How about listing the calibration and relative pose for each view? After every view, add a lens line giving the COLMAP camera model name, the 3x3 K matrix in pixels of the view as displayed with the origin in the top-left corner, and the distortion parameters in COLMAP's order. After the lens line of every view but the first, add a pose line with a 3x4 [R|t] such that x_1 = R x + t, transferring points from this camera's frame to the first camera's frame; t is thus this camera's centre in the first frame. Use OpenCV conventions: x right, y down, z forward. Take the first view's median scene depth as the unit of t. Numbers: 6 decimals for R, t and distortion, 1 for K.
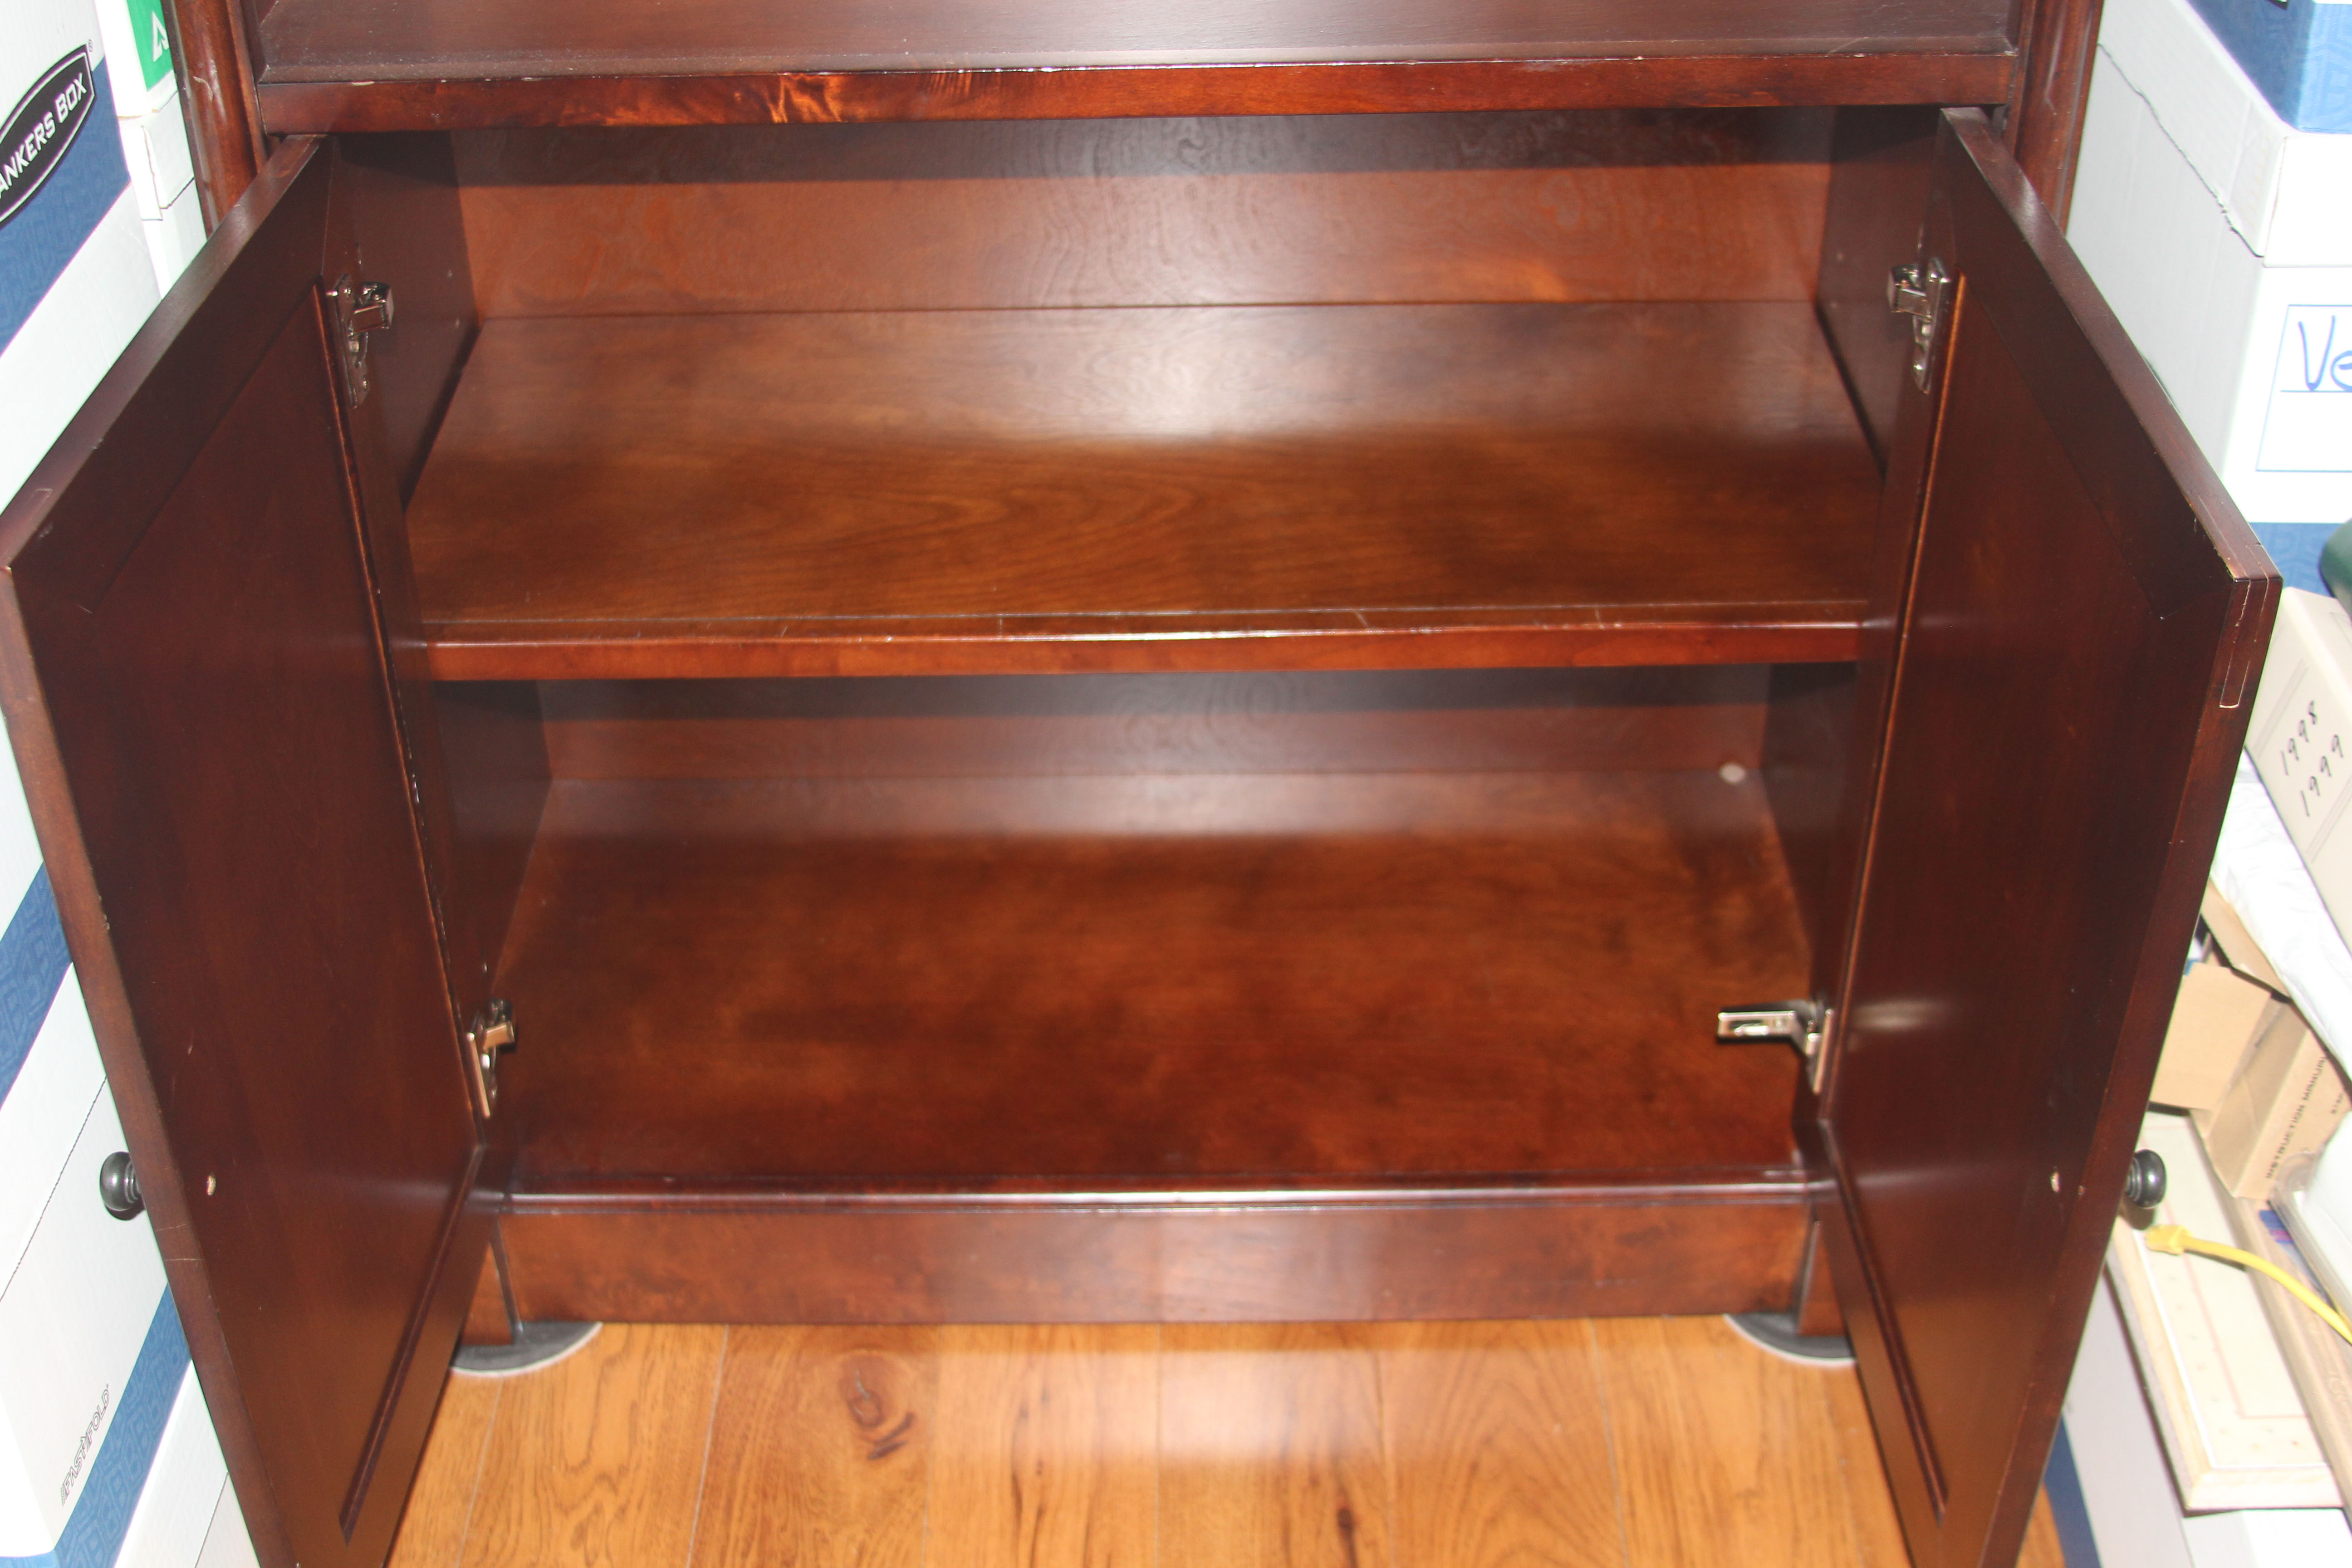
lens RADIAL K [[3010.3, 0, 1173.8], [0, 3010.3, 785.1], [0, 0, 1]] dist [-0.134430, 0.000000]
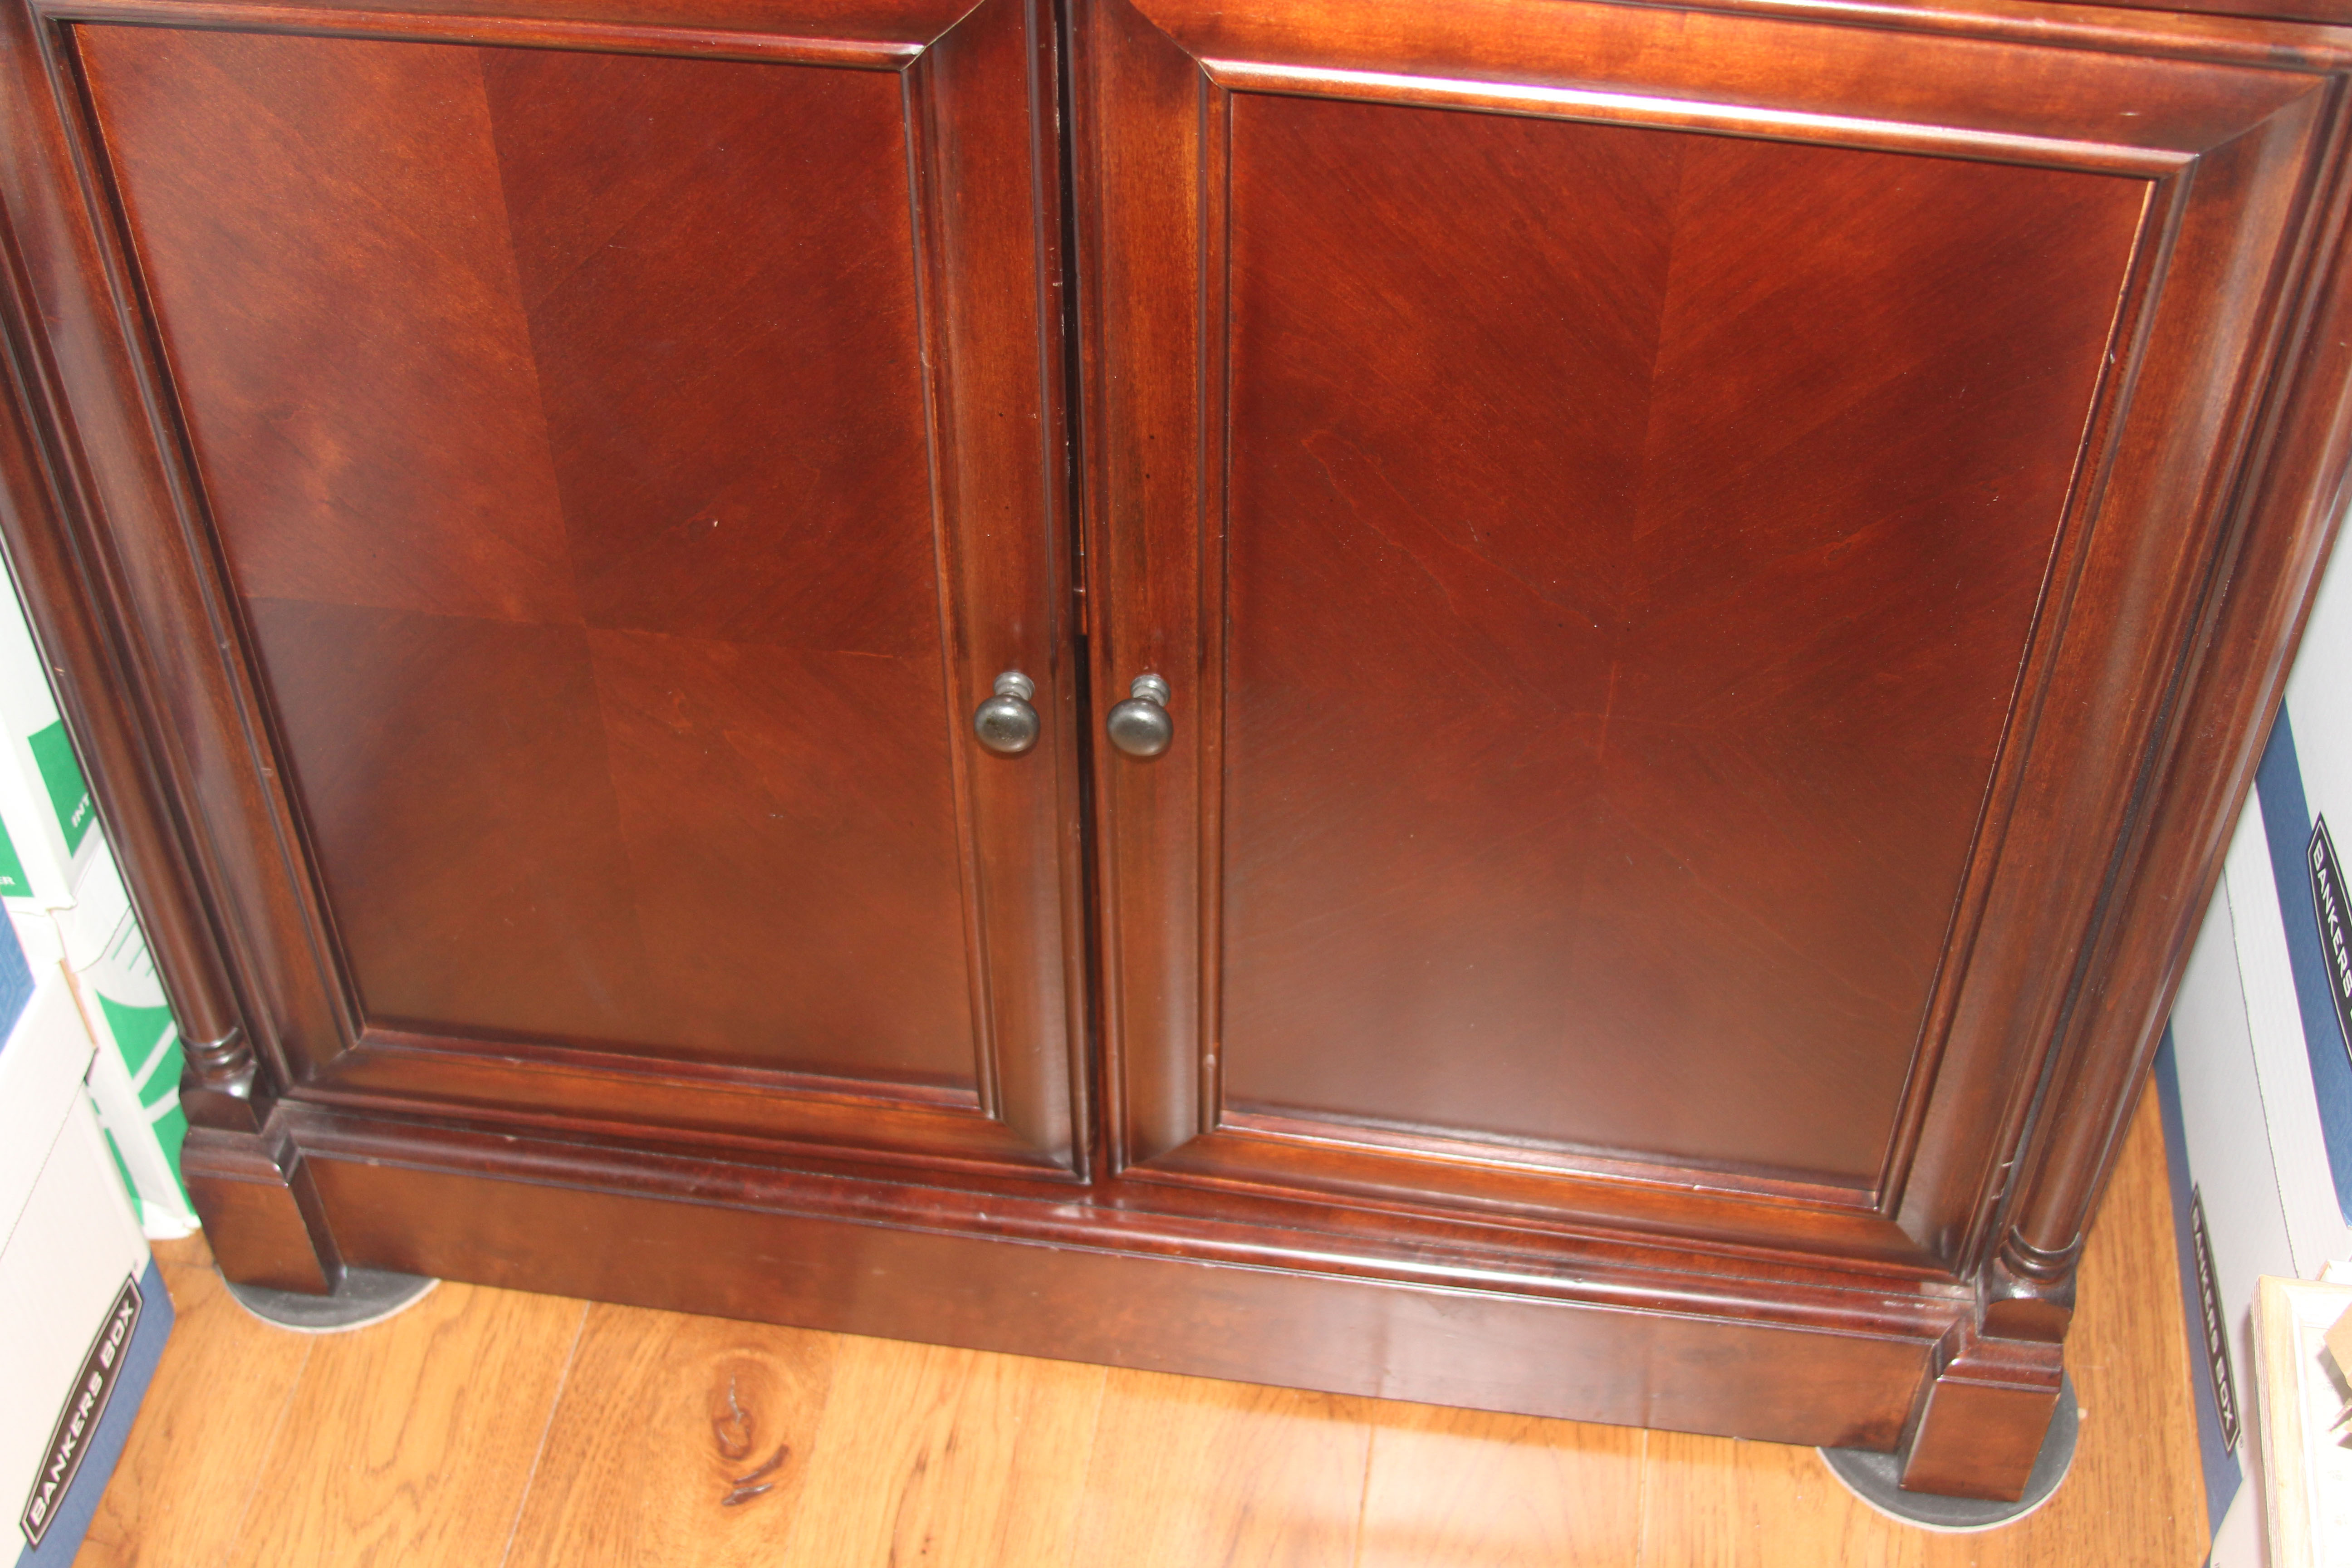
lens RADIAL K [[3010.3, 0, 1180.9], [0, 3010.3, 785.1], [0, 0, 1]] dist [-0.134430, 0.000000]
pose [[0.989125, 0.107692, -0.100169, 0.081315], [-0.087315, 0.978032, 0.189287, -0.130847], [0.118353, -0.178482, 0.976799, 0.249857]]
